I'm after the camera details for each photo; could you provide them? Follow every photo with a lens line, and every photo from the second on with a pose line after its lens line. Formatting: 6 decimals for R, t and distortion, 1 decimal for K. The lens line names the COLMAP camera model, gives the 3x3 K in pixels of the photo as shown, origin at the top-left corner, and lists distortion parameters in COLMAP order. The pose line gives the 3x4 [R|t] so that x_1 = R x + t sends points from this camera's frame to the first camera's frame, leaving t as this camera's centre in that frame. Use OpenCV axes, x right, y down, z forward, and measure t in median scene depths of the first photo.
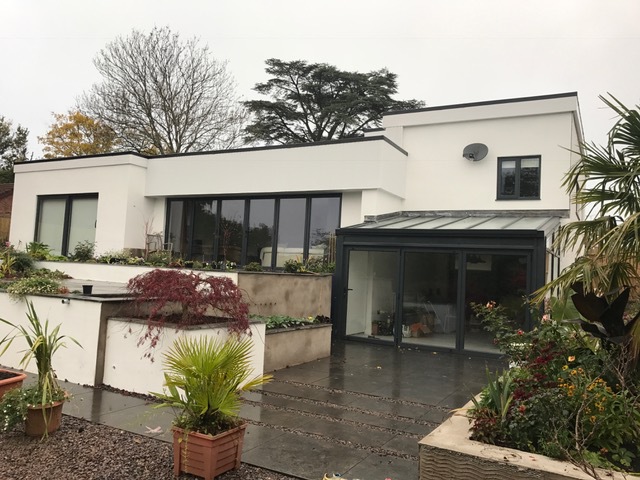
lens RADIAL K [[522.1, 0, 320.0], [0, 522.1, 240.0], [0, 0, 1]] dist [-0.007716, -0.008335]
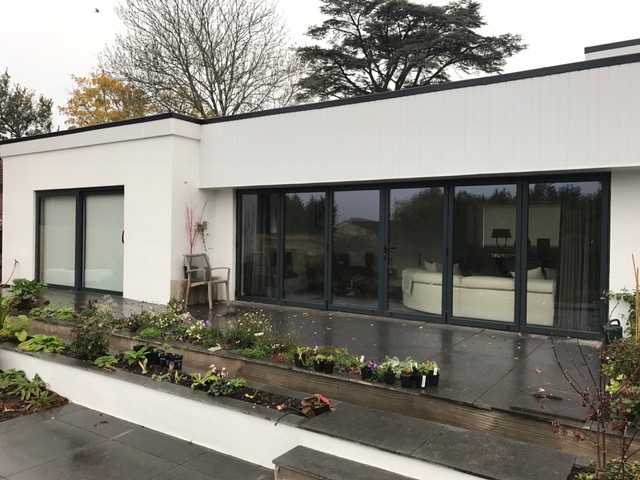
lens RADIAL K [[522.1, 0, 320.0], [0, 522.1, 240.0], [0, 0, 1]] dist [-0.007716, -0.008335]
pose [[0.996404, -0.039501, -0.074959, -0.064599], [0.045073, 0.996227, 0.074163, -0.026254], [0.071747, -0.077275, 0.994425, 0.171140]]
